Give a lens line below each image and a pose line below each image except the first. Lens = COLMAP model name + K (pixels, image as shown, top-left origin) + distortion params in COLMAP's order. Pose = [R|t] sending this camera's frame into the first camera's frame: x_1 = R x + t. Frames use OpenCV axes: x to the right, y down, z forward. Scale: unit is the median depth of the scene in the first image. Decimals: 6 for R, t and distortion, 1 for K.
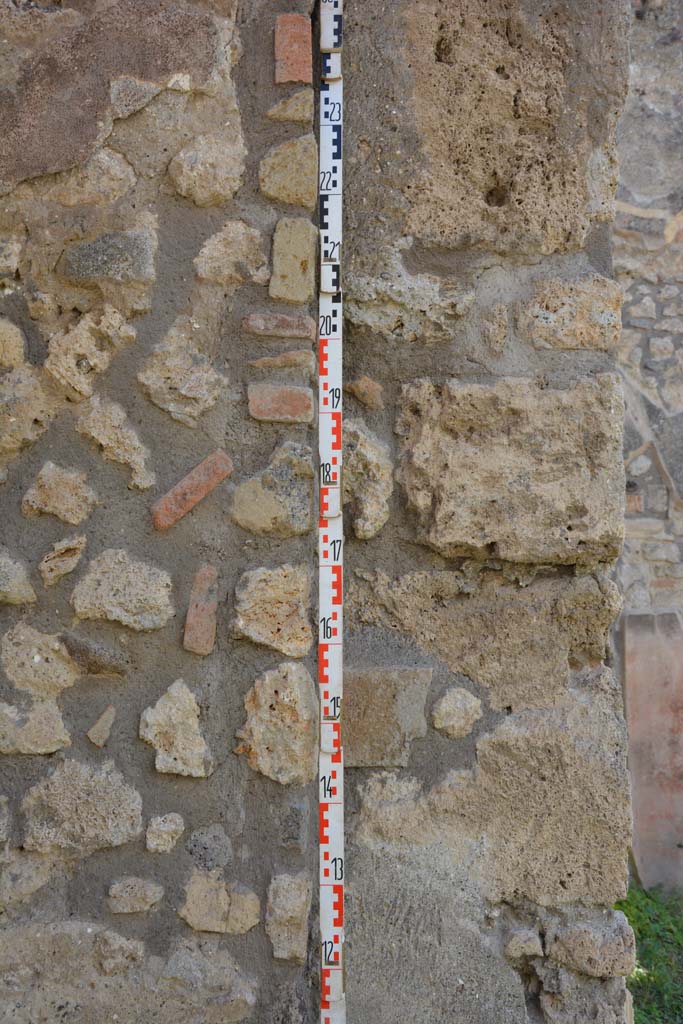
lens RADIAL K [[1135.4, 0, 341.5], [0, 1135.4, 512.0], [0, 0, 1]] dist [-0.068039, 0.338089]
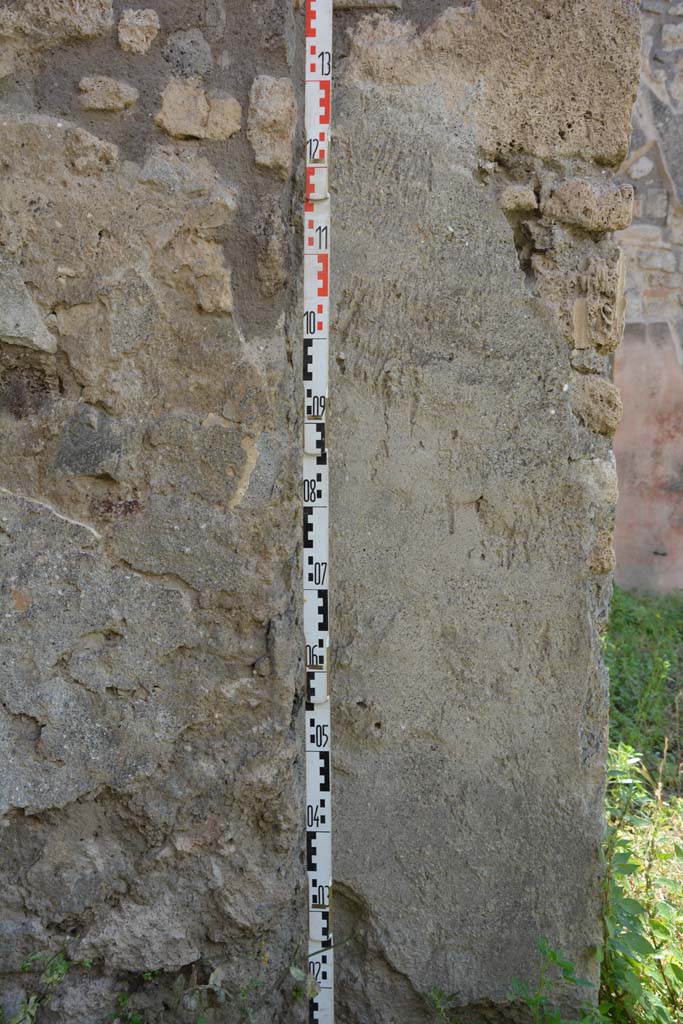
lens RADIAL K [[1135.4, 0, 341.5], [0, 1135.4, 512.0], [0, 0, 1]] dist [-0.068039, 0.338089]
pose [[0.999714, 0.019426, 0.013982, 0.004173], [-0.021420, 0.986797, 0.160539, 0.495035], [-0.010679, -0.160792, 0.986930, 0.017611]]
